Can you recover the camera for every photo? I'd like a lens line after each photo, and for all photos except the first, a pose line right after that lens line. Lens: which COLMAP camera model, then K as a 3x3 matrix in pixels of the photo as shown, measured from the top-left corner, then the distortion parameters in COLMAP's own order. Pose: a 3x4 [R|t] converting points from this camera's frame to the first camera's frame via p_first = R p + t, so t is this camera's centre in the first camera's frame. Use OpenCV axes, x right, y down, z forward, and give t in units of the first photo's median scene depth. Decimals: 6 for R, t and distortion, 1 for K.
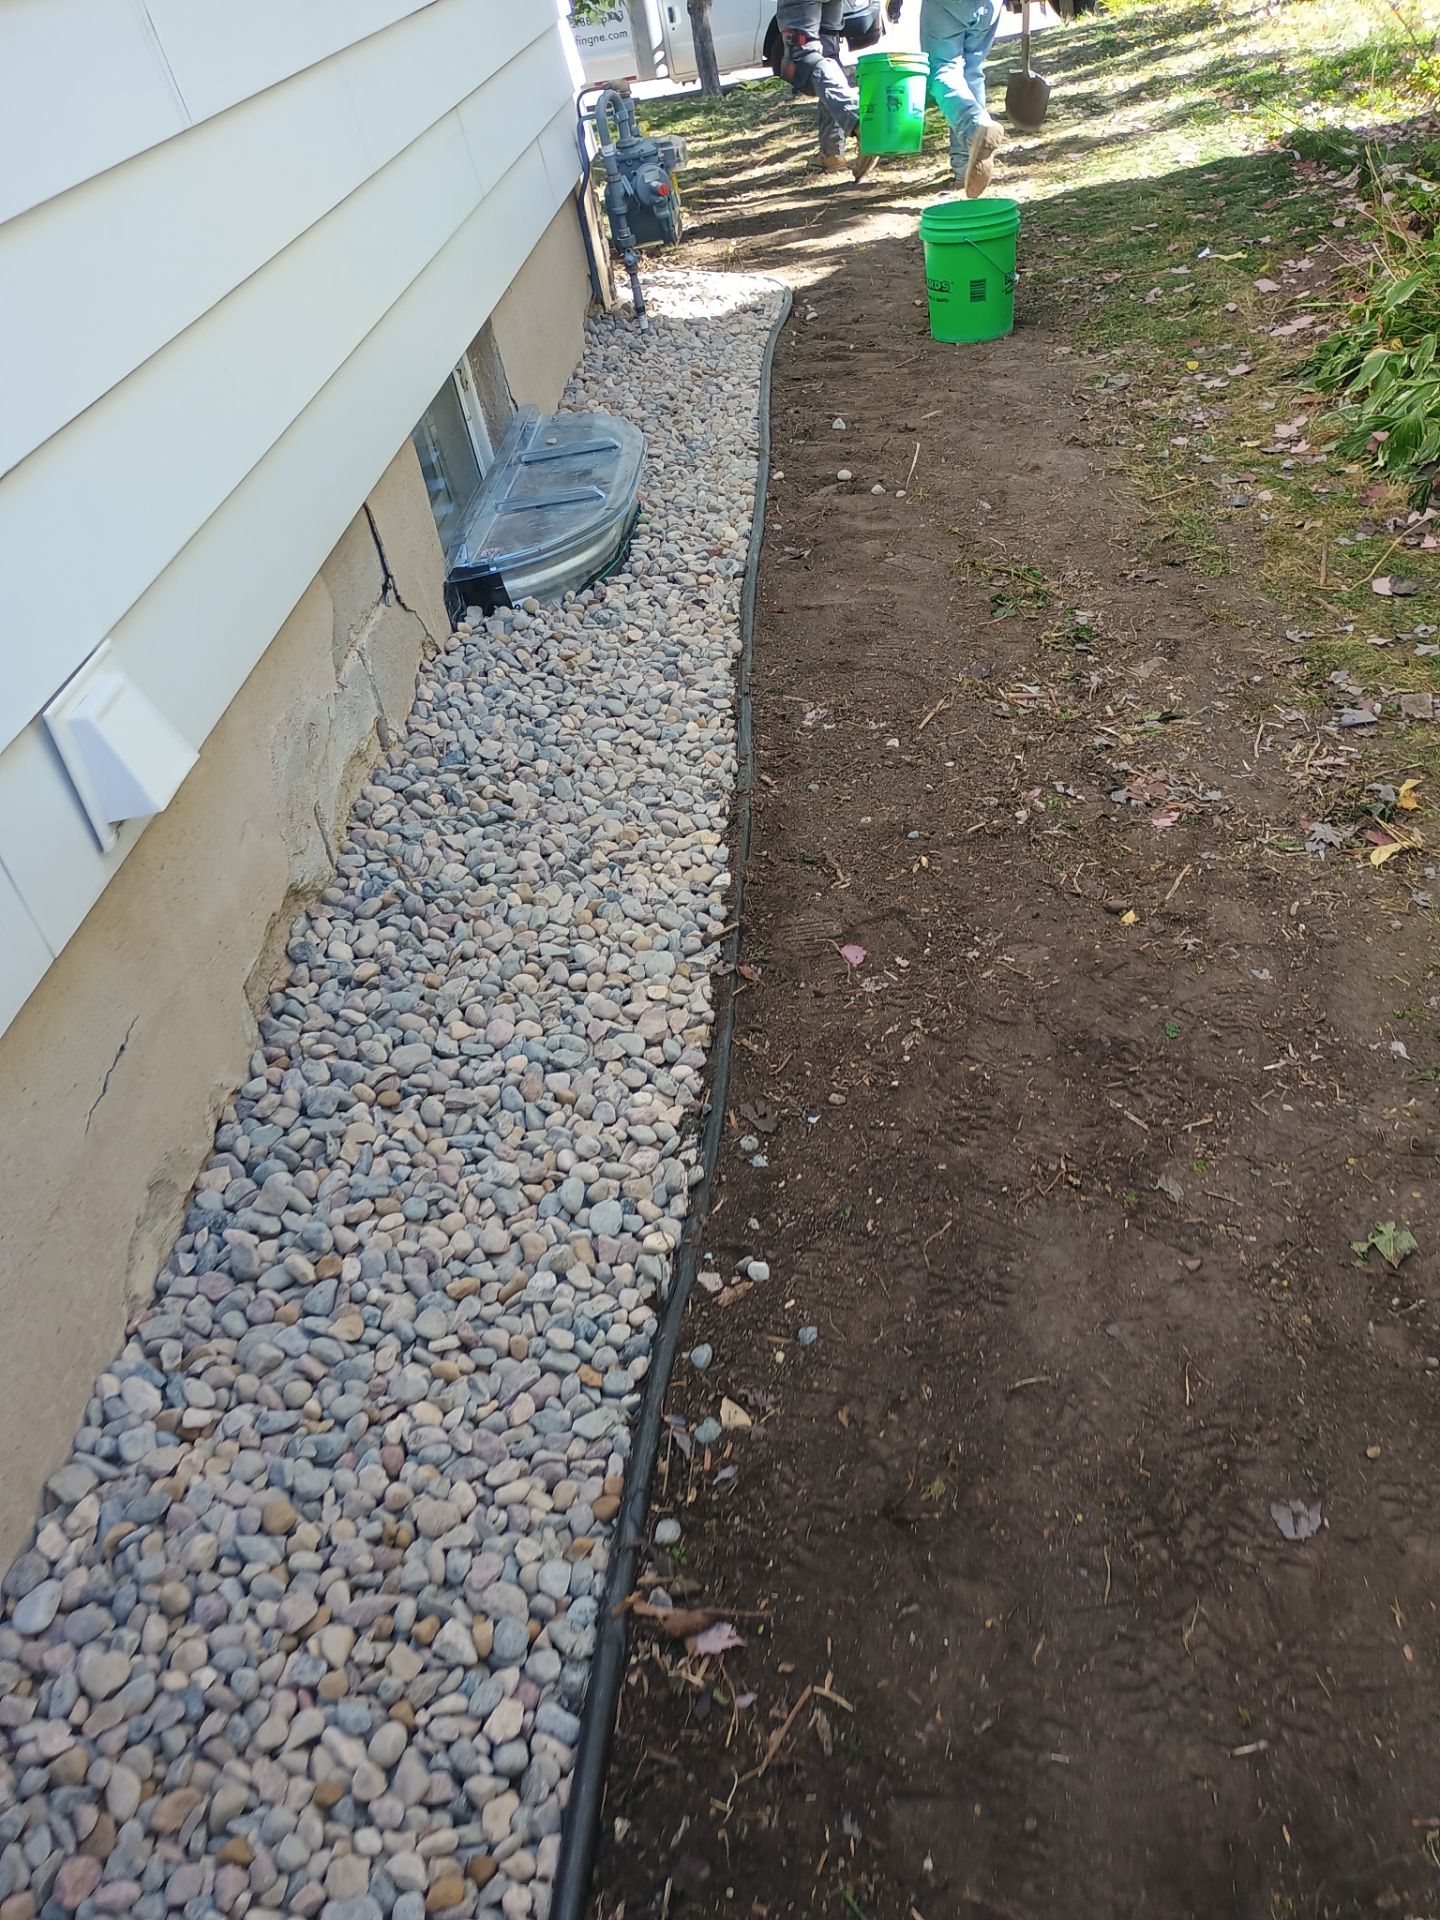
lens RADIAL K [[1589.3, 0, 754.9], [0, 1589.3, 982.8], [0, 0, 1]] dist [0.064386, -0.066086]
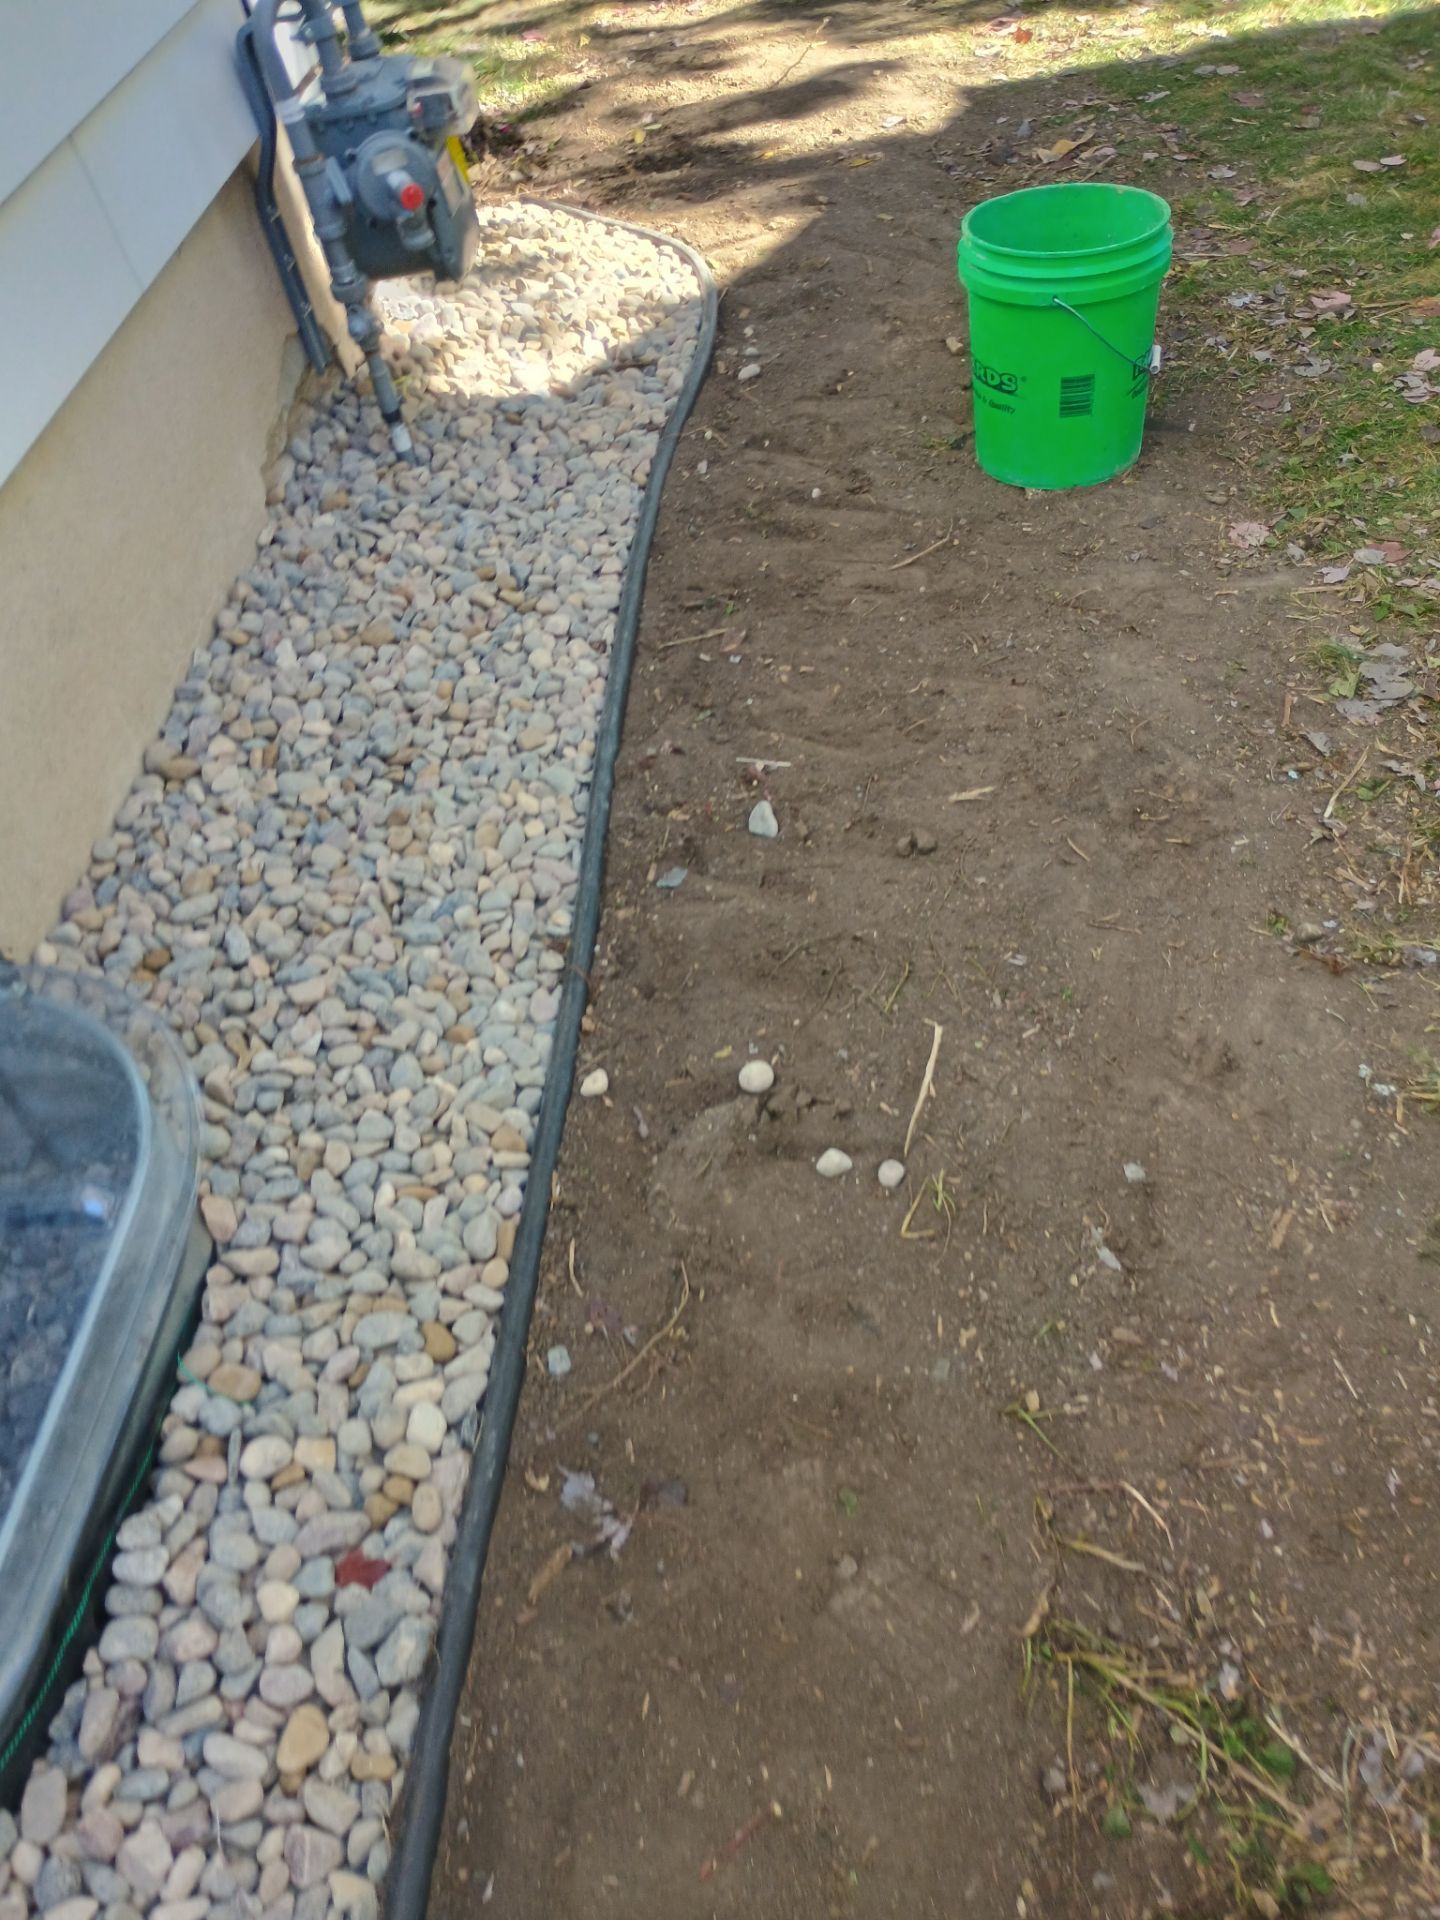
lens RADIAL K [[1591.7, 0, 718.0], [0, 1591.7, 899.1], [0, 0, 1]] dist [0.069122, -0.075519]
pose [[0.999467, 0.025292, -0.020621, 0.078527], [-0.022165, 0.989927, 0.139836, -0.616045], [0.023950, -0.139304, 0.989960, 0.880748]]
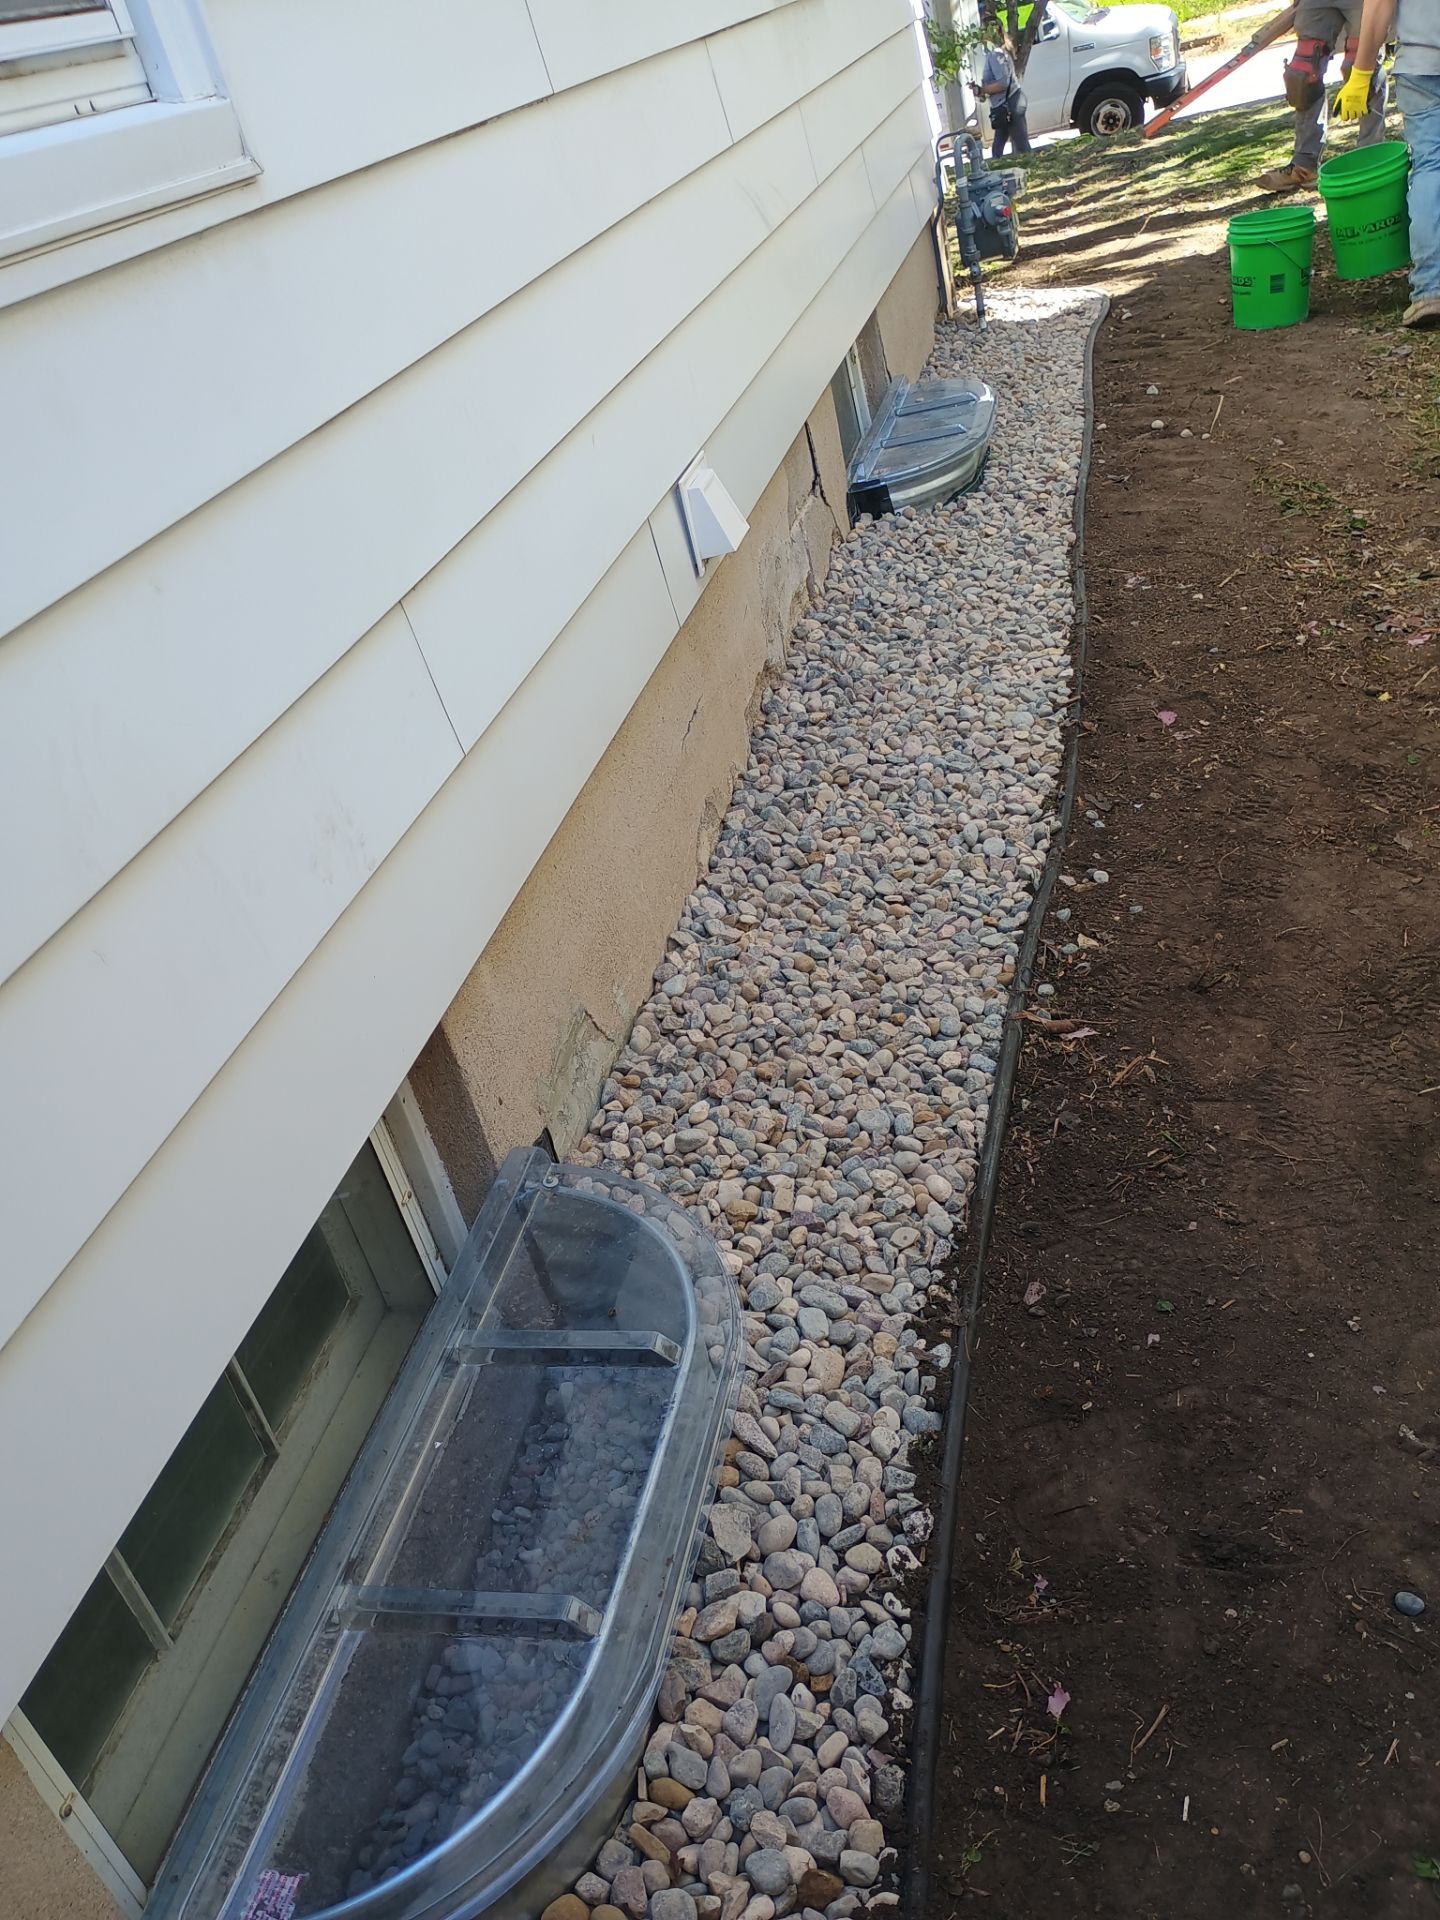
lens RADIAL K [[1636.2, 0, 747.2], [0, 1636.2, 975.1], [0, 0, 1]] dist [0.054915, -0.046311]
pose [[0.985847, 0.028587, -0.165194, -0.047085], [-0.037483, 0.997996, -0.050988, 0.254540], [0.163405, 0.056458, 0.984942, -0.377397]]
